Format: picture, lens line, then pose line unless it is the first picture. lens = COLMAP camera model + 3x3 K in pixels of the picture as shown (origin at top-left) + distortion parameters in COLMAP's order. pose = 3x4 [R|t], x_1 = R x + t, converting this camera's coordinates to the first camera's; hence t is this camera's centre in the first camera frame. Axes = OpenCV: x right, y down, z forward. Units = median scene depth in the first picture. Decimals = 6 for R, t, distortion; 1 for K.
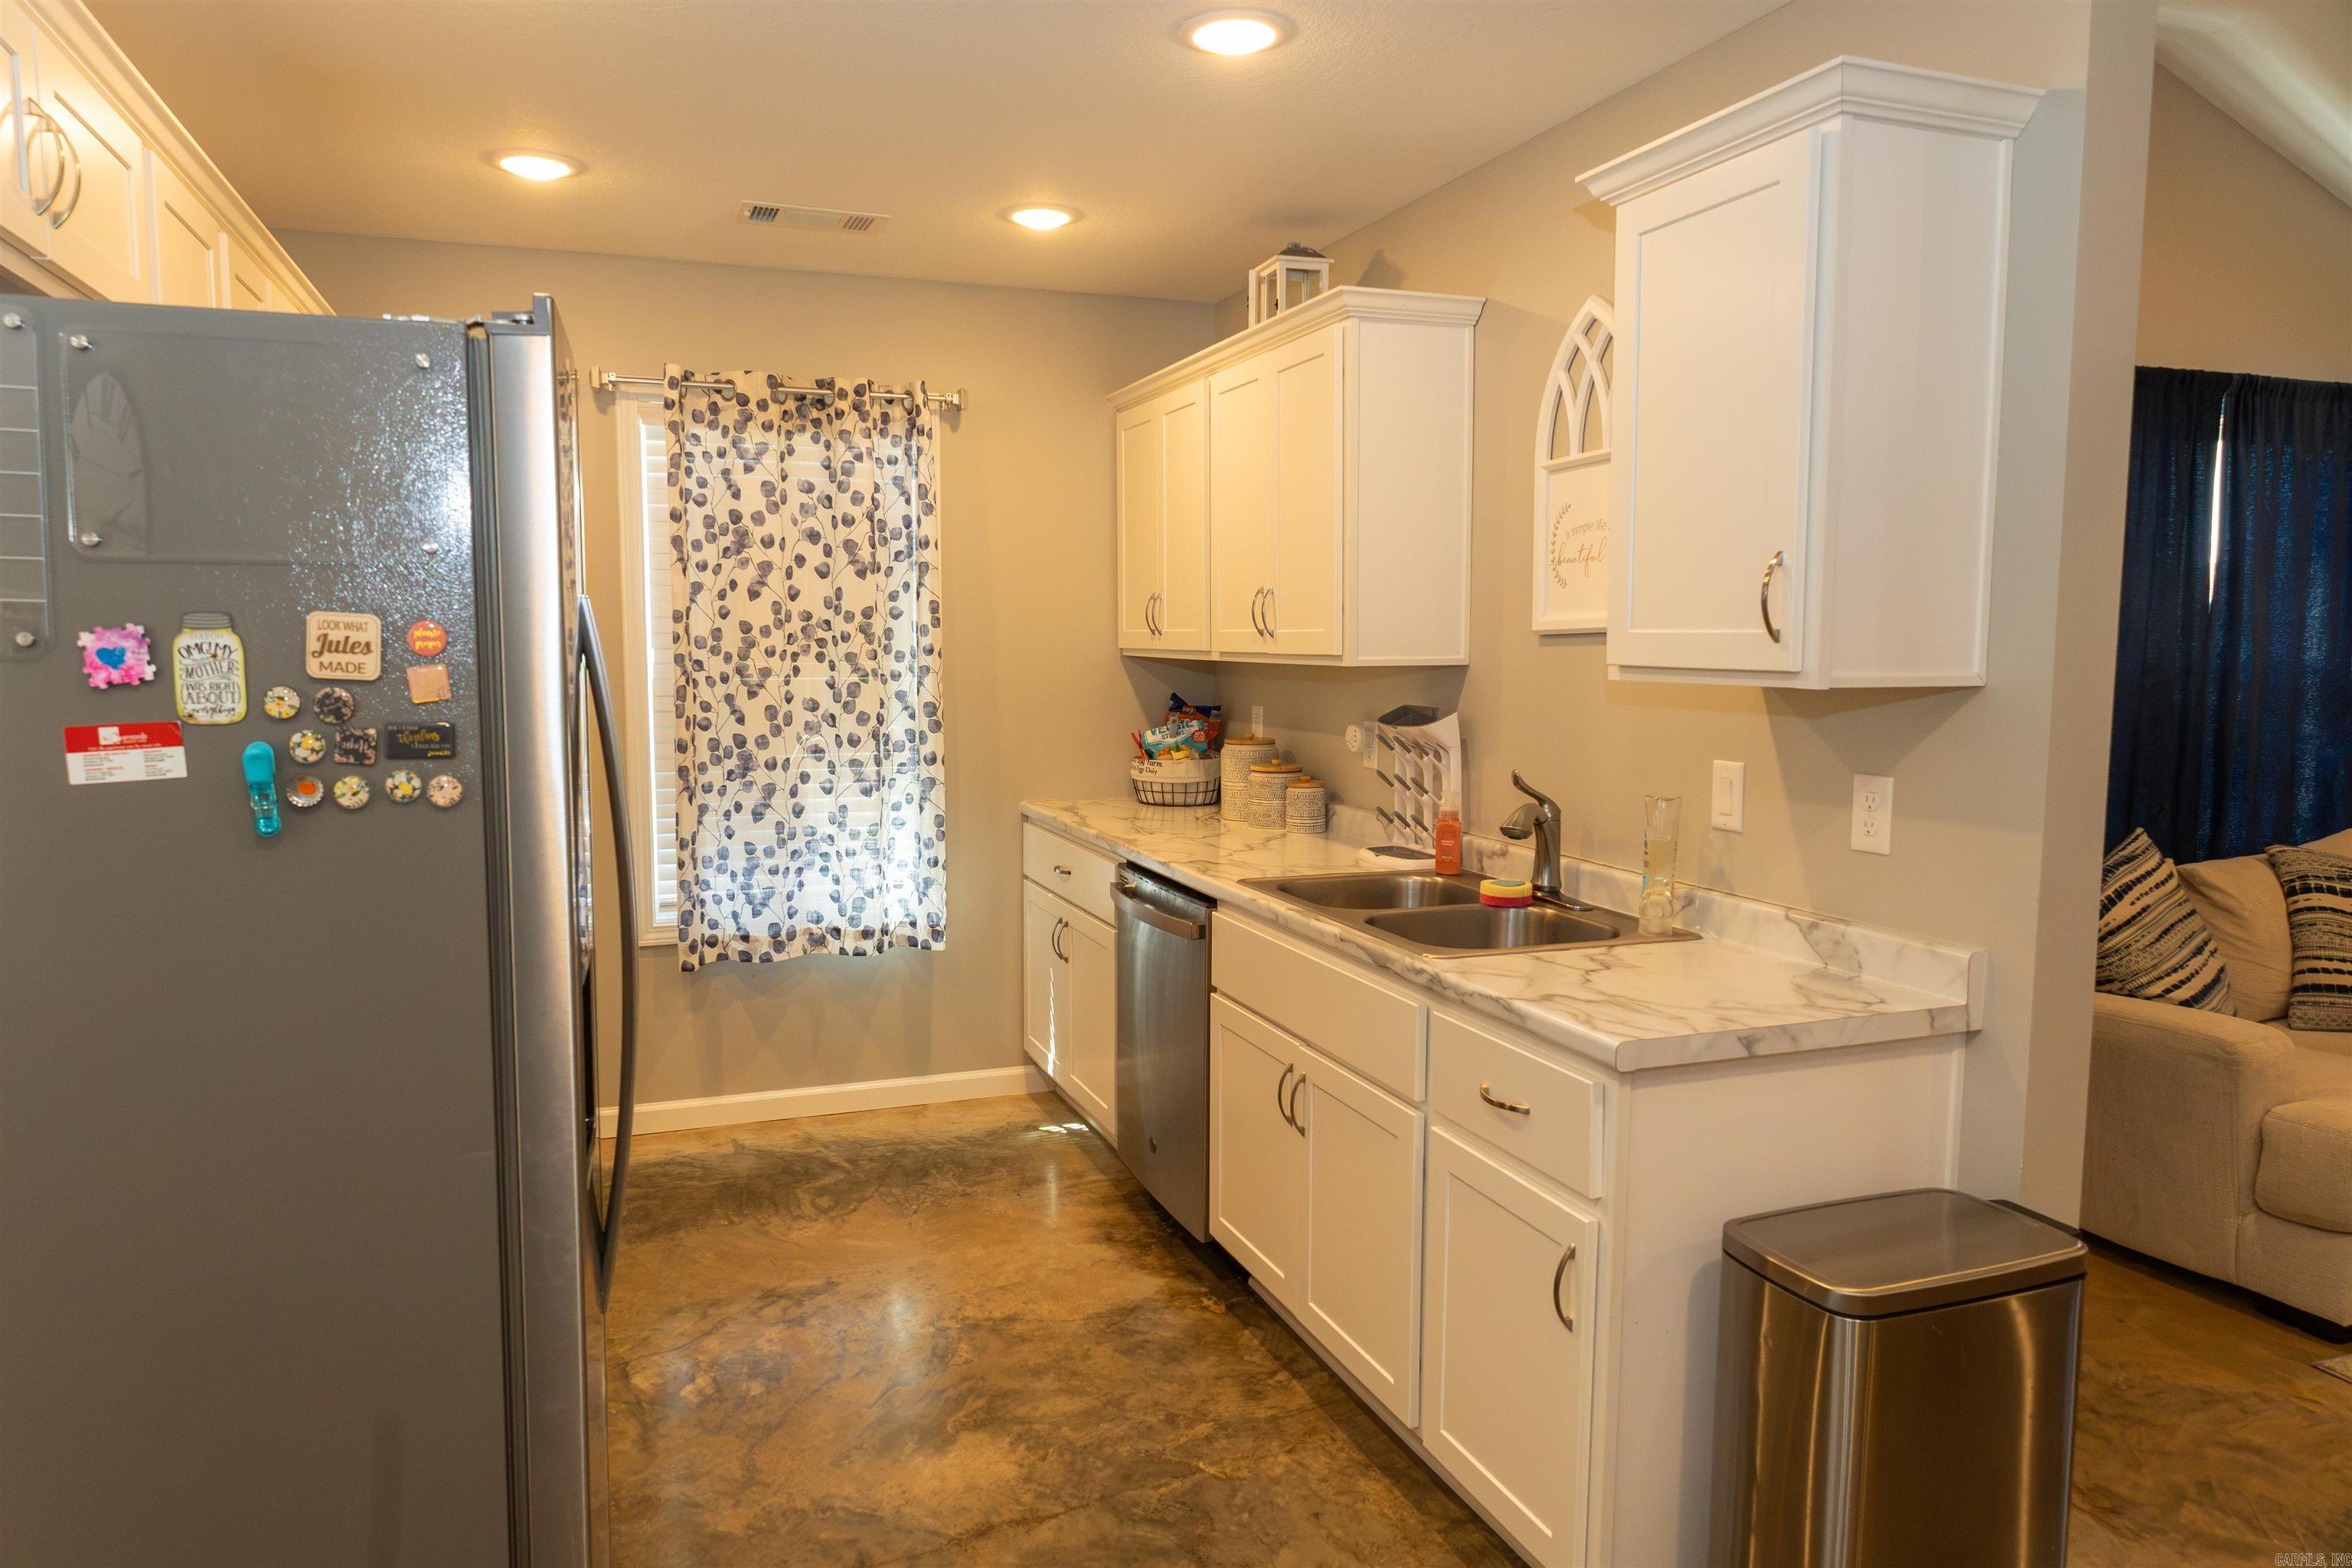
lens RADIAL K [[1516.7, 0, 1176.0], [0, 1516.7, 784.0], [0, 0, 1]] dist [-0.011694, 0.002495]
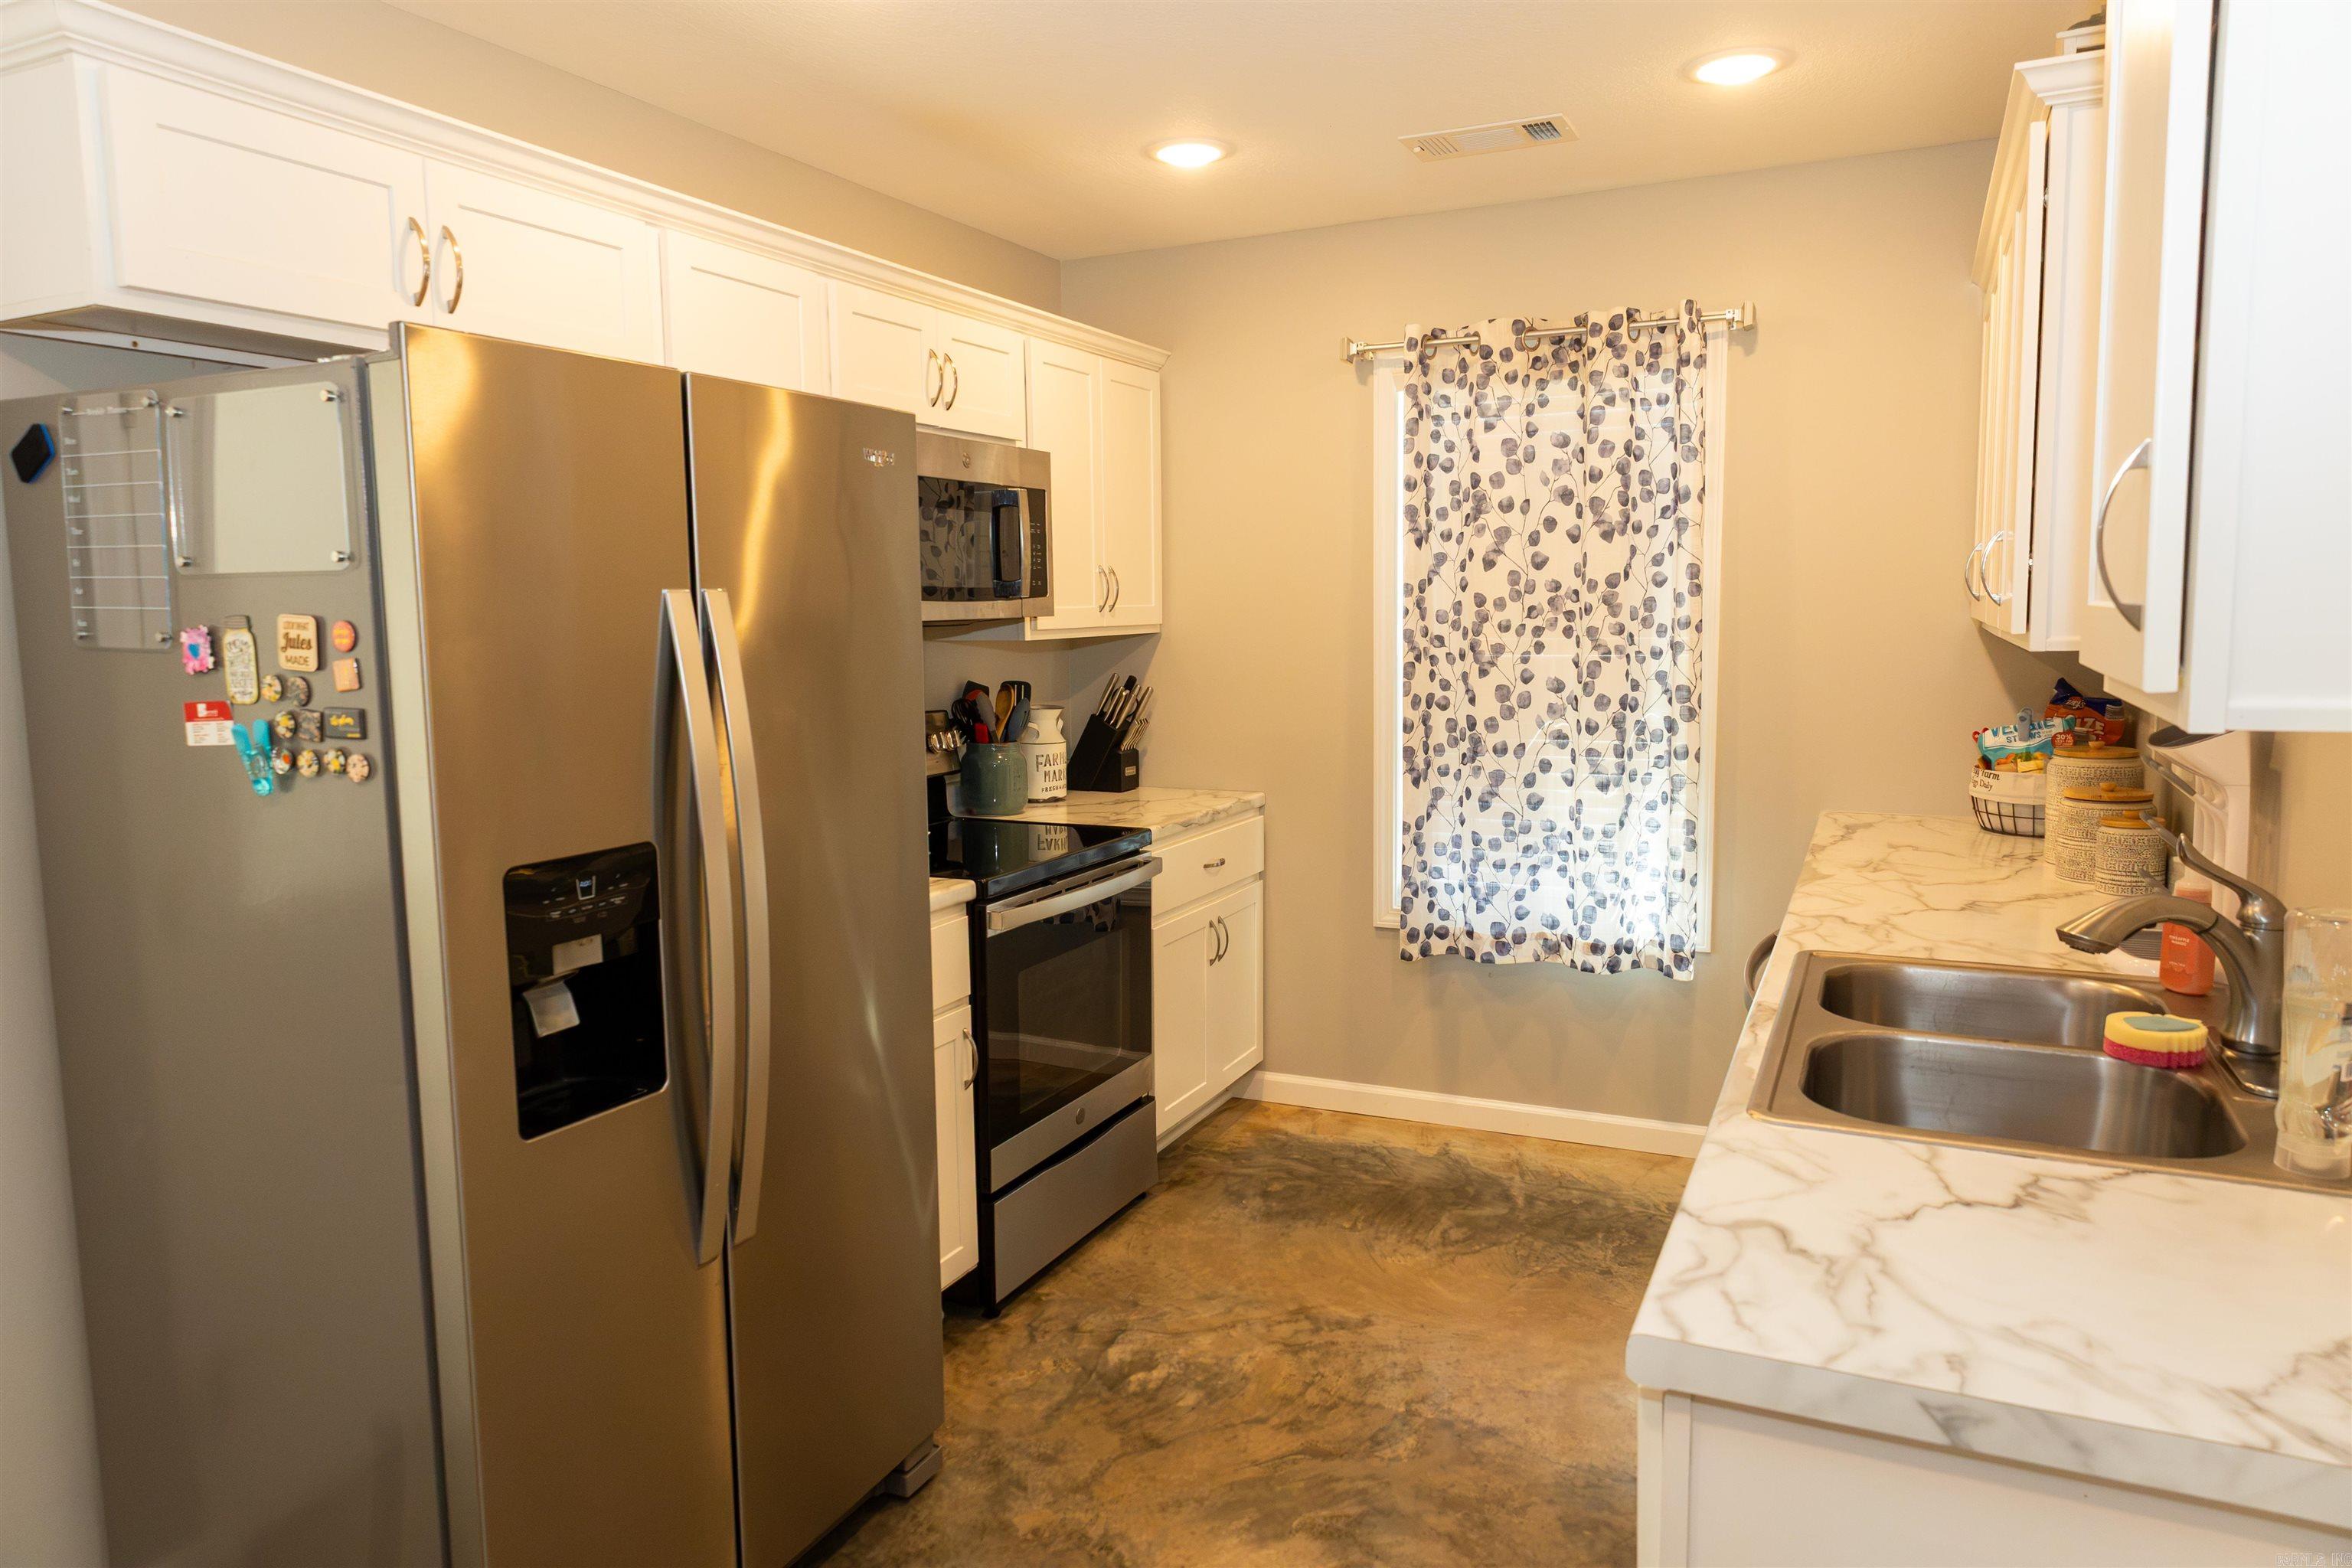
lens RADIAL K [[1519.3, 0, 1161.7], [0, 1519.3, 789.4], [0, 0, 1]] dist [-0.010964, 0.004014]
pose [[0.687005, 0.071862, -0.723091, 0.257459], [-0.053252, 0.997401, 0.048528, -0.022495], [0.724699, 0.005167, 0.689046, 0.218344]]
